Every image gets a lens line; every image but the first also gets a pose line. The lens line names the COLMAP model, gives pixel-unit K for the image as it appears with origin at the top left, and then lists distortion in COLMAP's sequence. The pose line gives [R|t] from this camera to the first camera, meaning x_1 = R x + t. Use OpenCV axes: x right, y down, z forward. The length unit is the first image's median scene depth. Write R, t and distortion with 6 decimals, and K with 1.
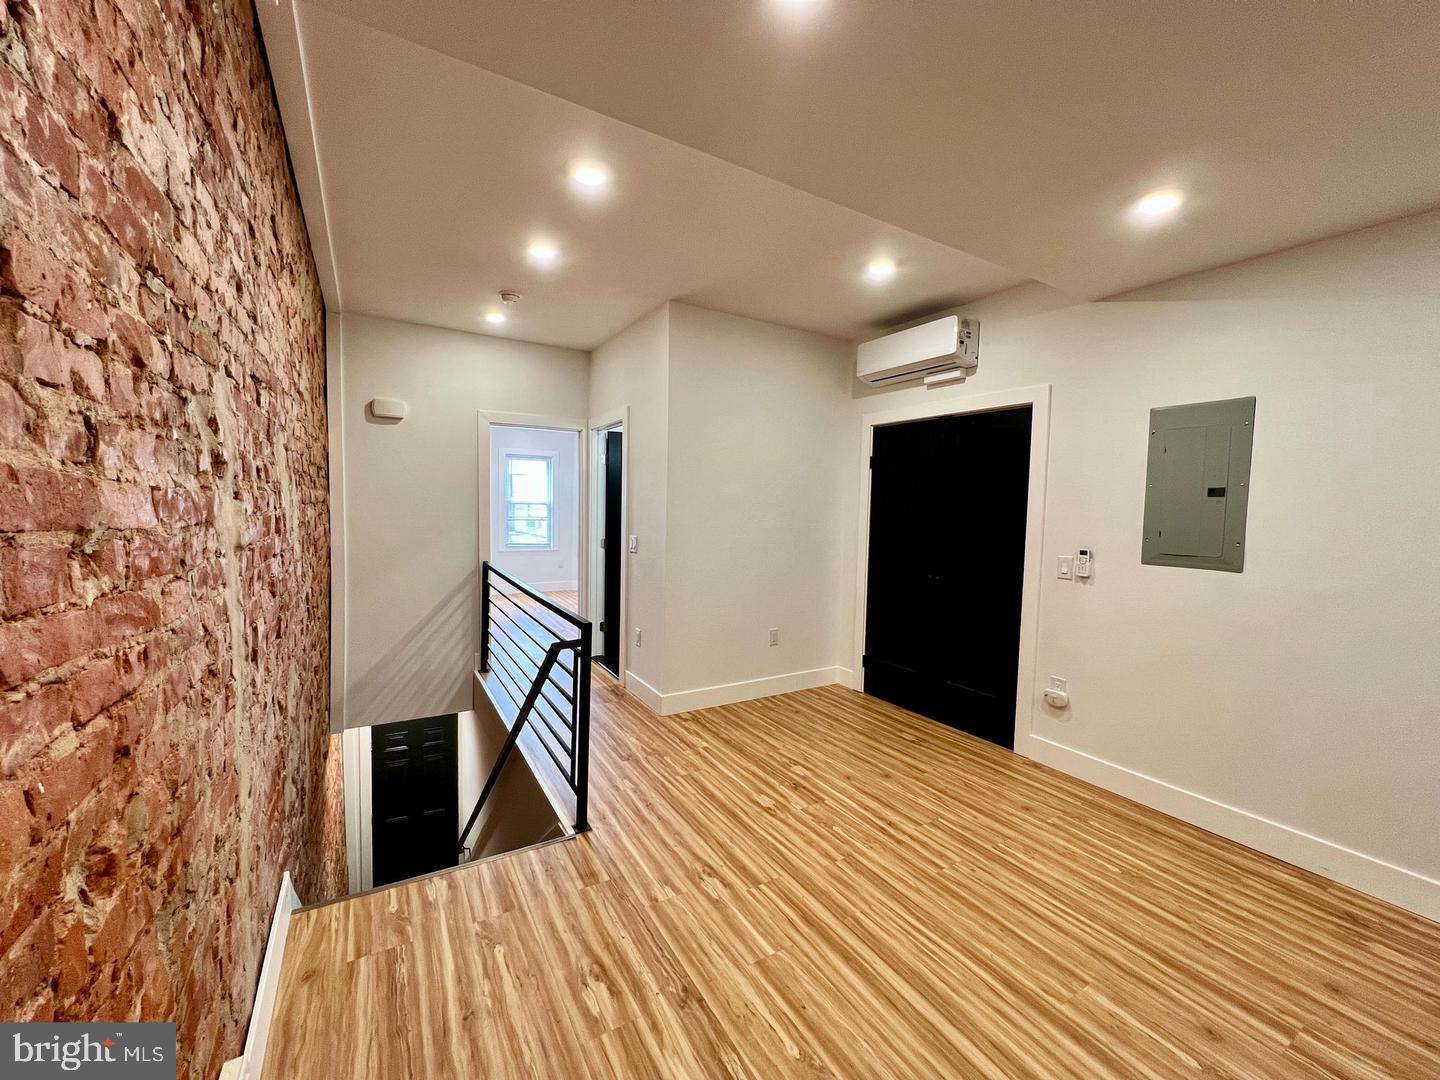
lens RADIAL K [[591.8, 0, 723.7], [0, 591.8, 540.1], [0, 0, 1]] dist [-0.002722, 0.001384]
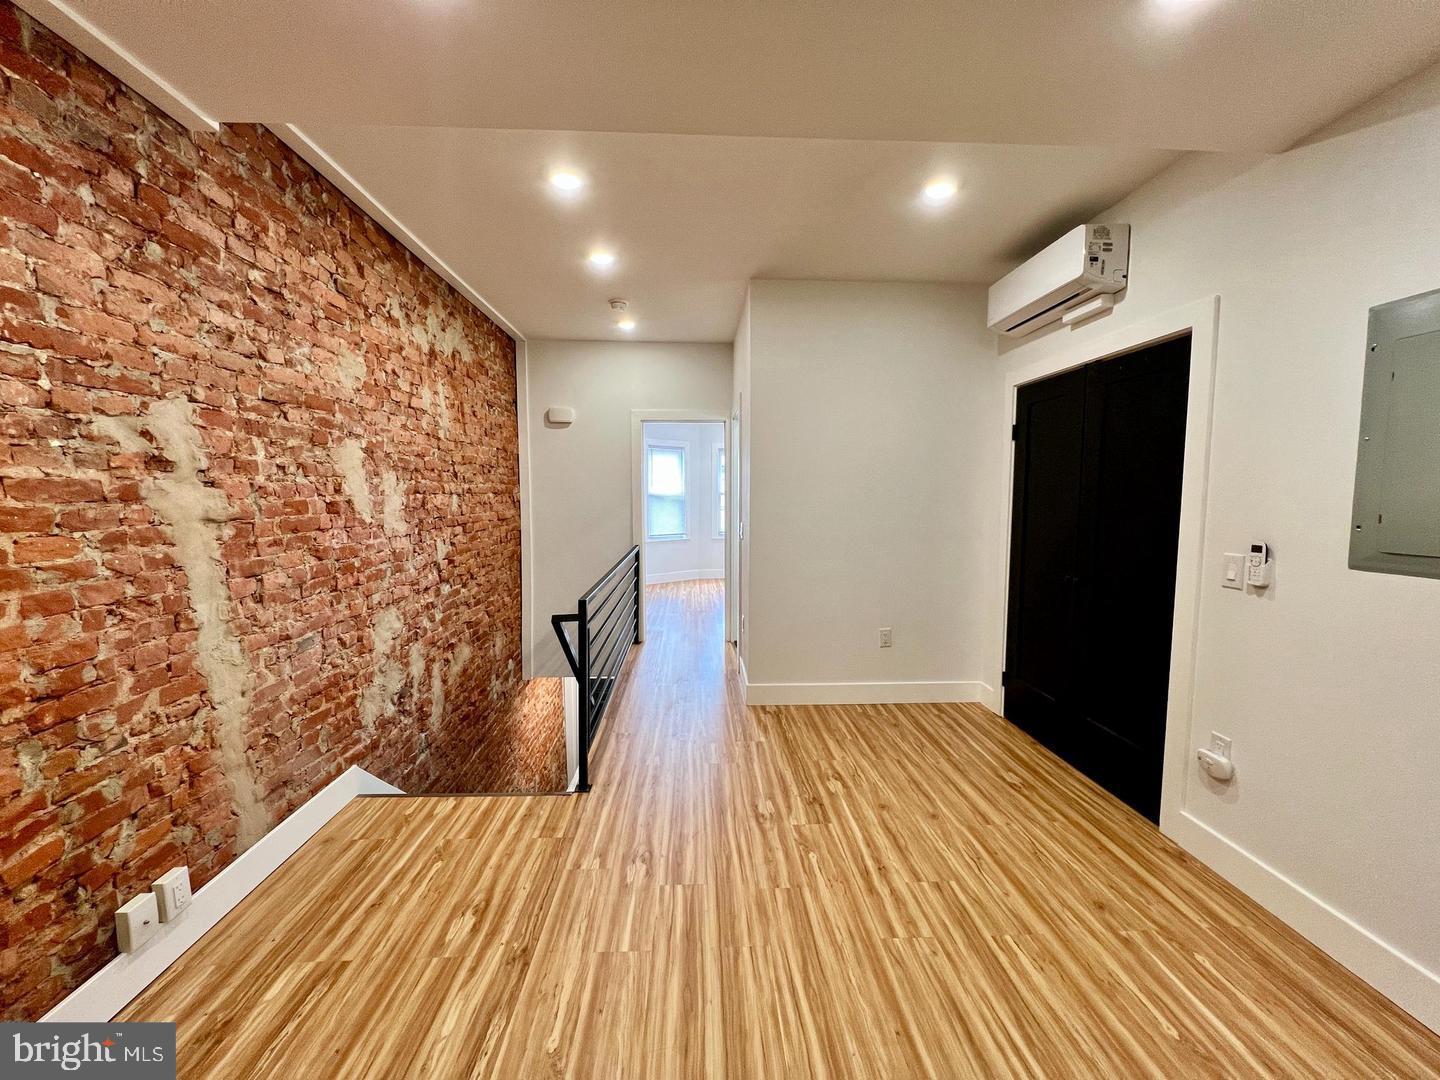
lens RADIAL K [[591.8, 0, 718.3], [0, 591.8, 539.8], [0, 0, 1]] dist [-0.002722, 0.001384]
pose [[0.872695, 0.018908, -0.487900, 0.411006], [-0.012733, 0.999791, 0.015972, 0.008784], [0.488100, -0.007726, 0.872753, 0.147772]]
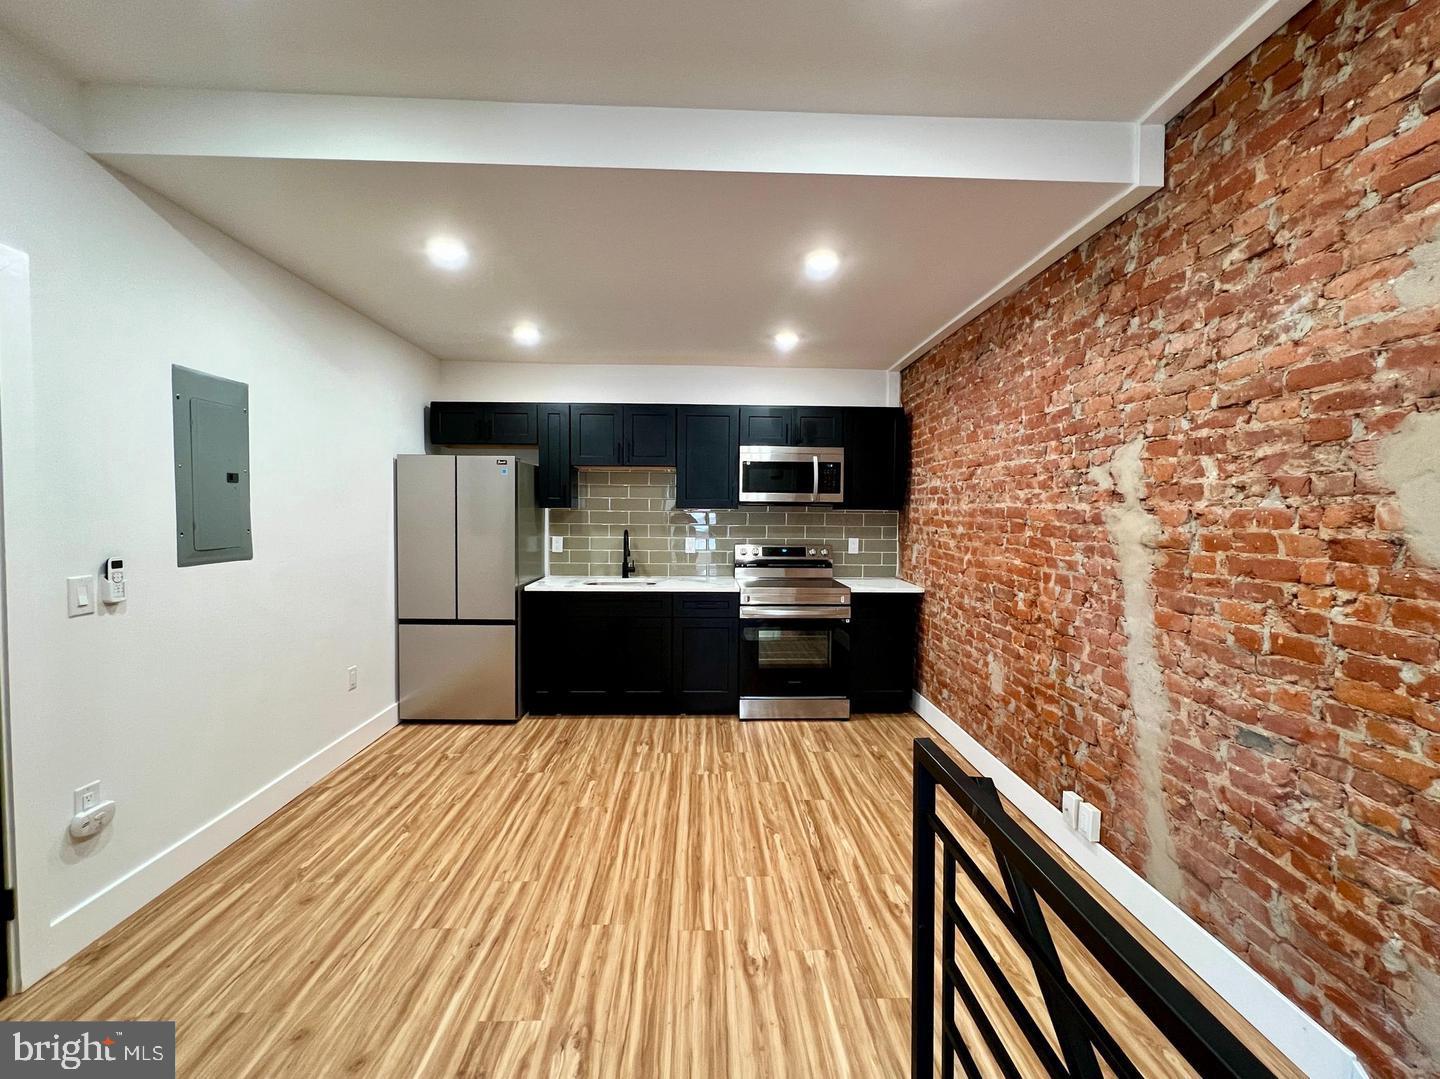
lens RADIAL K [[591.8, 0, 724.2], [0, 591.8, 531.7], [0, 0, 1]] dist [-0.002722, 0.001384]
pose [[-0.872892, -0.047981, 0.485549, -0.261461], [0.000423, 0.995078, 0.099093, -0.075783], [-0.487913, 0.086703, -0.868575, 1.232629]]
